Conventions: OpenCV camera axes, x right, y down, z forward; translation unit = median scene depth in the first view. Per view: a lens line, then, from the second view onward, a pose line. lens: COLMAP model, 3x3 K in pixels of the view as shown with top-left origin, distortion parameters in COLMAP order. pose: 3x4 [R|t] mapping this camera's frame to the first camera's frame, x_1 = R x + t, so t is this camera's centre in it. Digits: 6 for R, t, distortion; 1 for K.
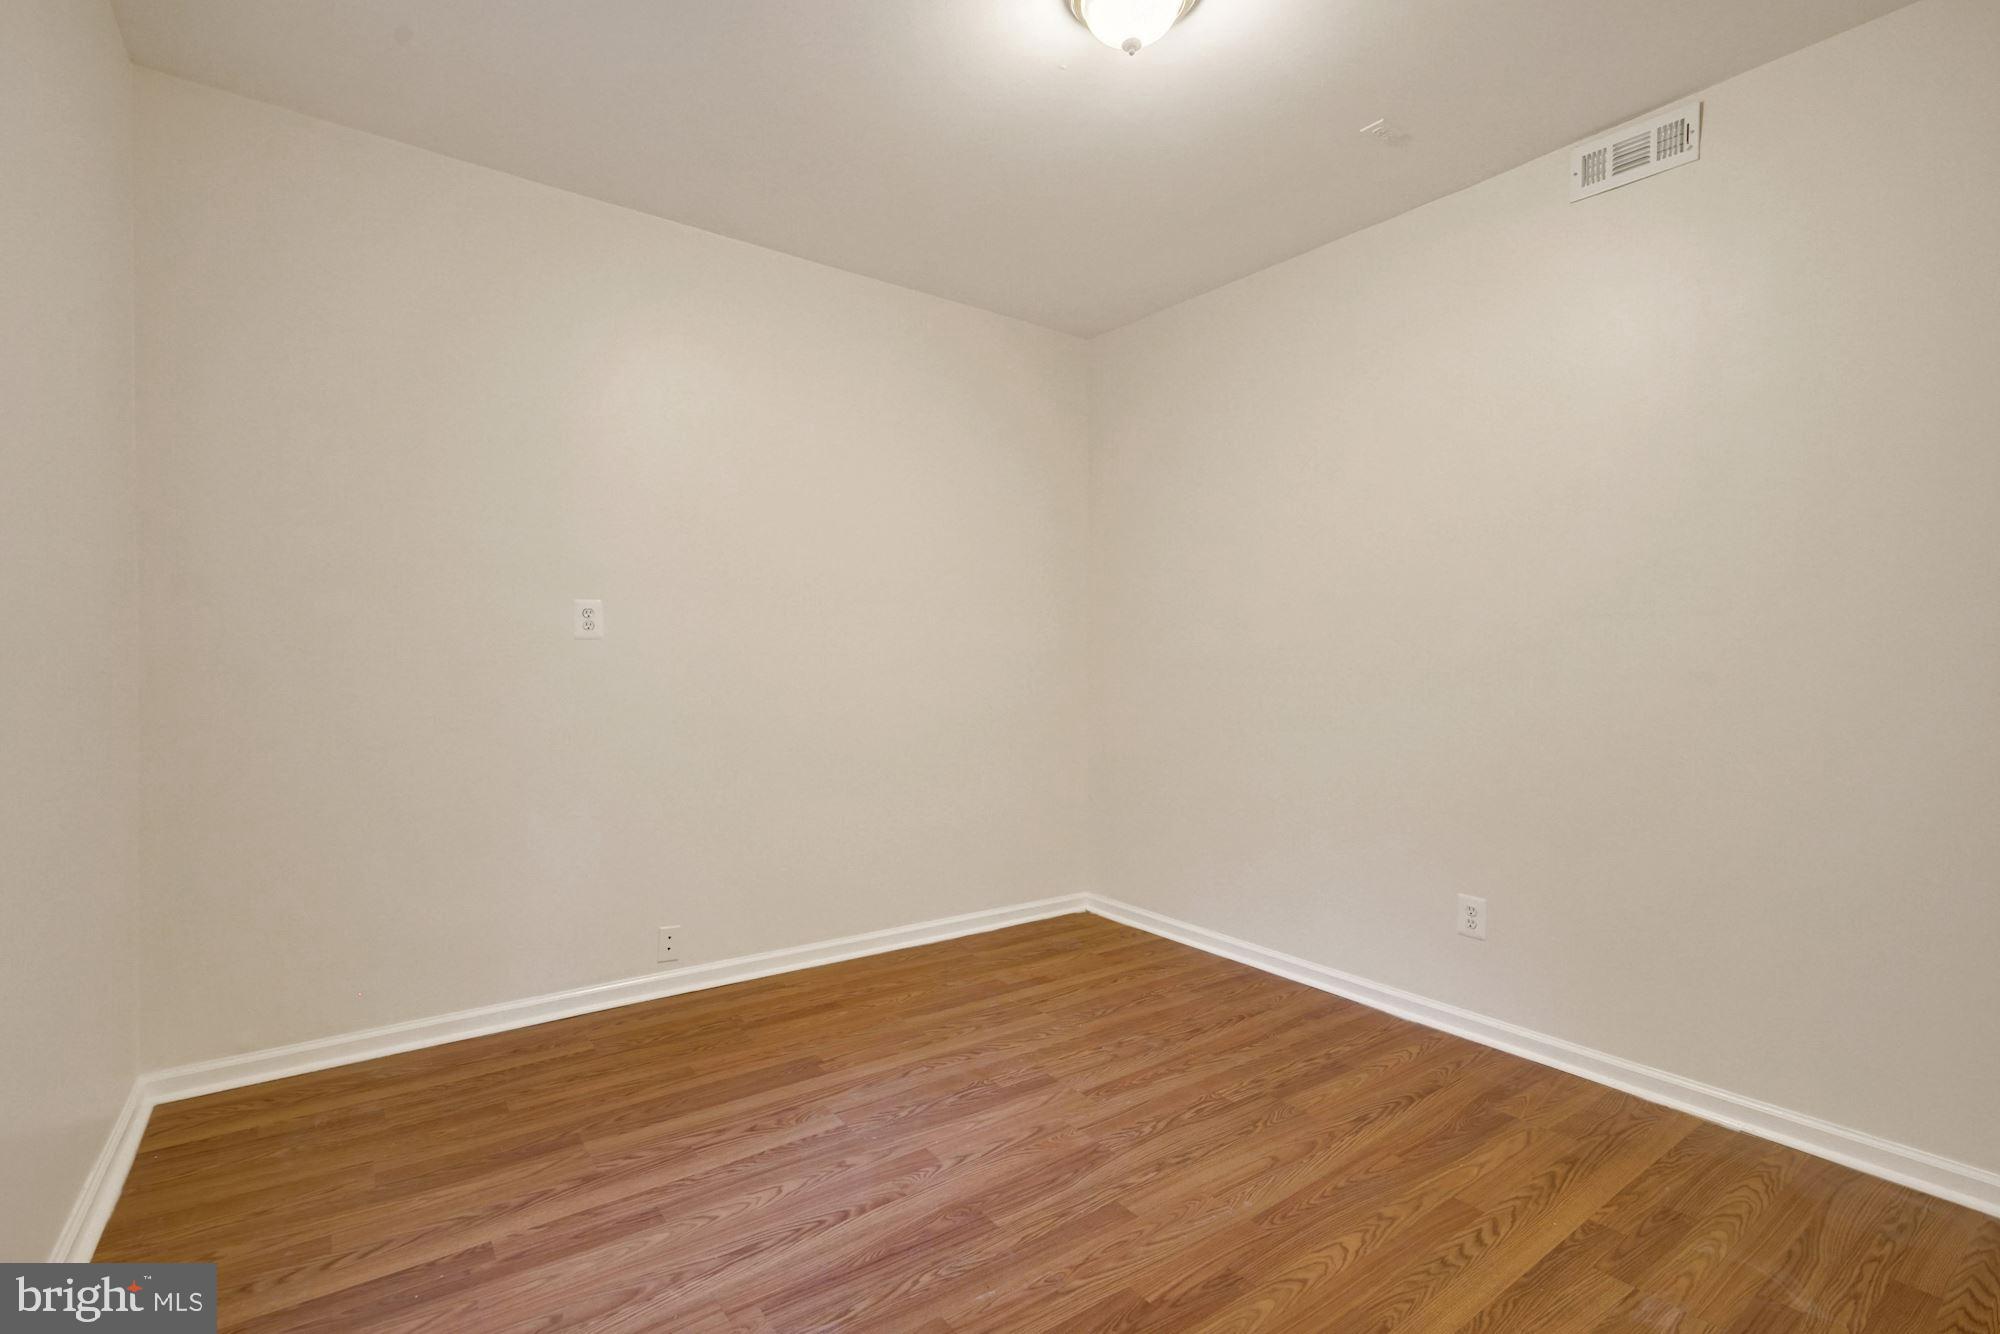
lens RADIAL K [[916.5, 0, 998.8], [0, 916.5, 666.6], [0, 0, 1]] dist [-0.031180, 0.004090]
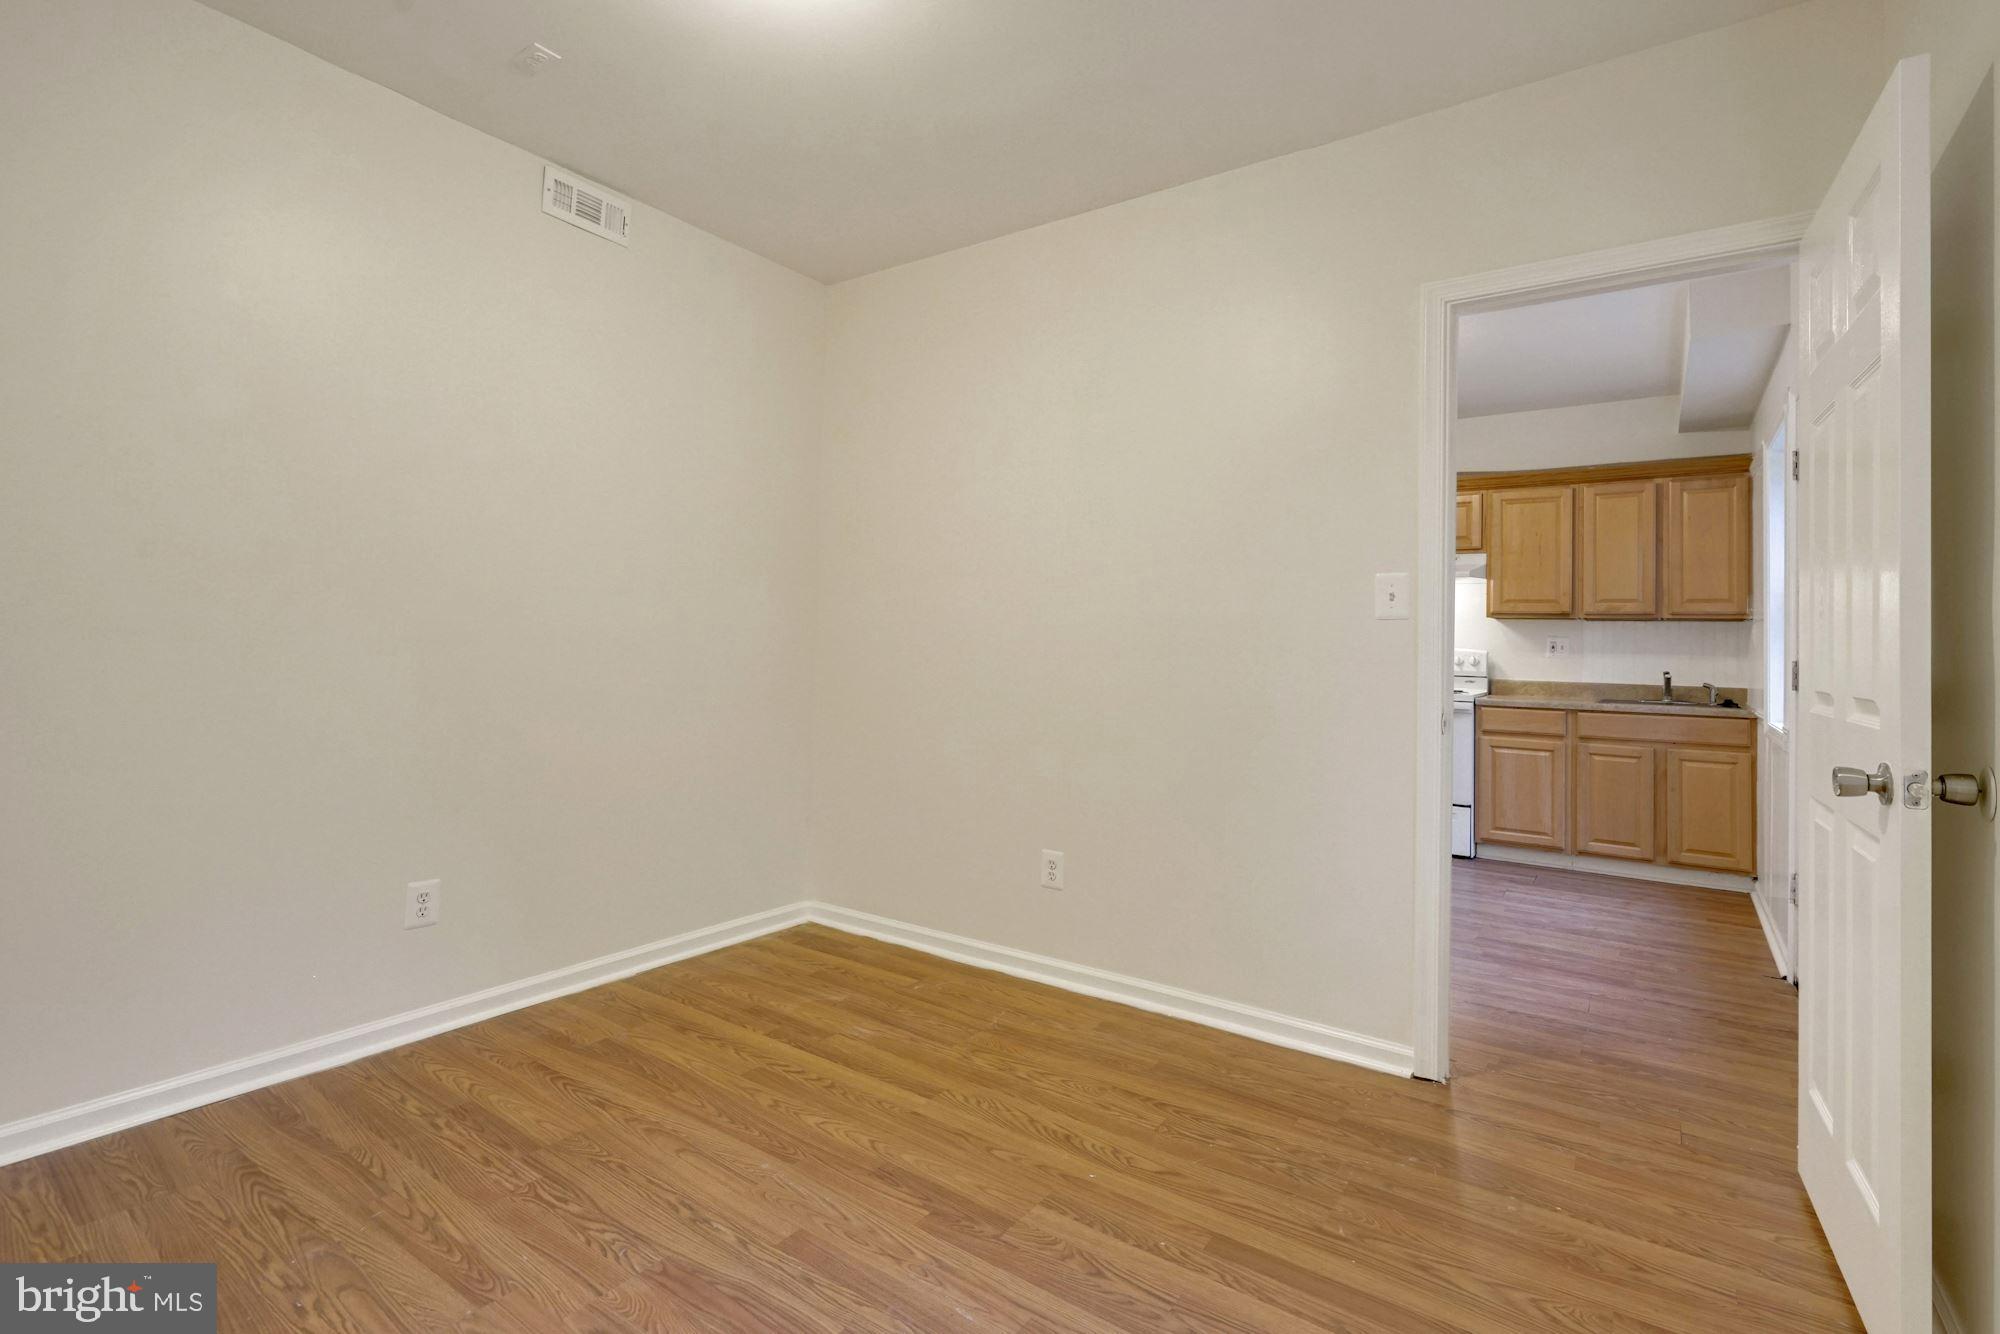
lens RADIAL K [[916.5, 0, 993.8], [0, 916.5, 627.9], [0, 0, 1]] dist [-0.031180, 0.004090]
pose [[-0.306562, -0.004253, 0.951841, -0.648758], [-0.012714, 0.999919, 0.000373, -0.018018], [-0.951766, -0.011987, -0.306592, 0.893190]]
